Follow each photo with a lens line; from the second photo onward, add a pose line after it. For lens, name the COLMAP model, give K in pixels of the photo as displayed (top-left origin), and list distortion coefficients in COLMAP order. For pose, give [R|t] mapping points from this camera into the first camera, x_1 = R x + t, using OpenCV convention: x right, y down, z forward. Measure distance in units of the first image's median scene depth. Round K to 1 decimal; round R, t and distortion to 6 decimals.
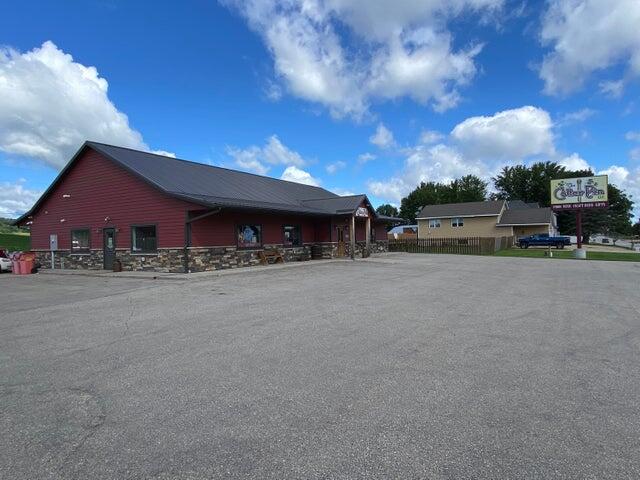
lens RADIAL K [[374.2, 0, 316.5], [0, 374.2, 237.8], [0, 0, 1]] dist [-0.005575, -0.000754]
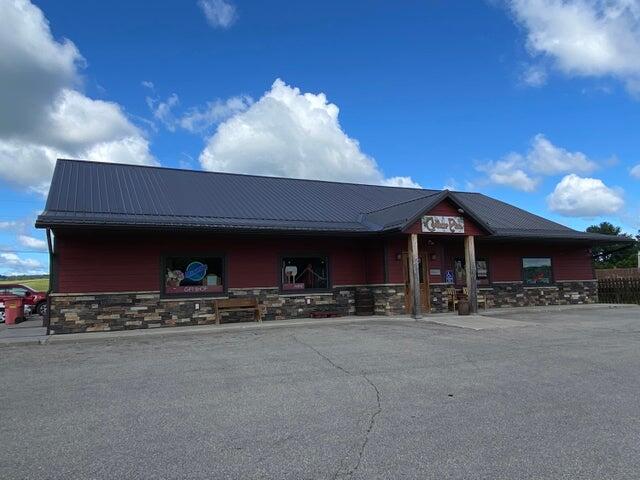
lens RADIAL K [[475.9, 0, 326.0], [0, 475.9, 223.9], [0, 0, 1]] dist [0.039206, -0.010632]
pose [[0.849543, -0.068786, -0.523016, 0.339757], [0.010217, 0.993422, -0.114057, 0.003643], [0.527421, 0.091553, 0.844657, 0.371550]]
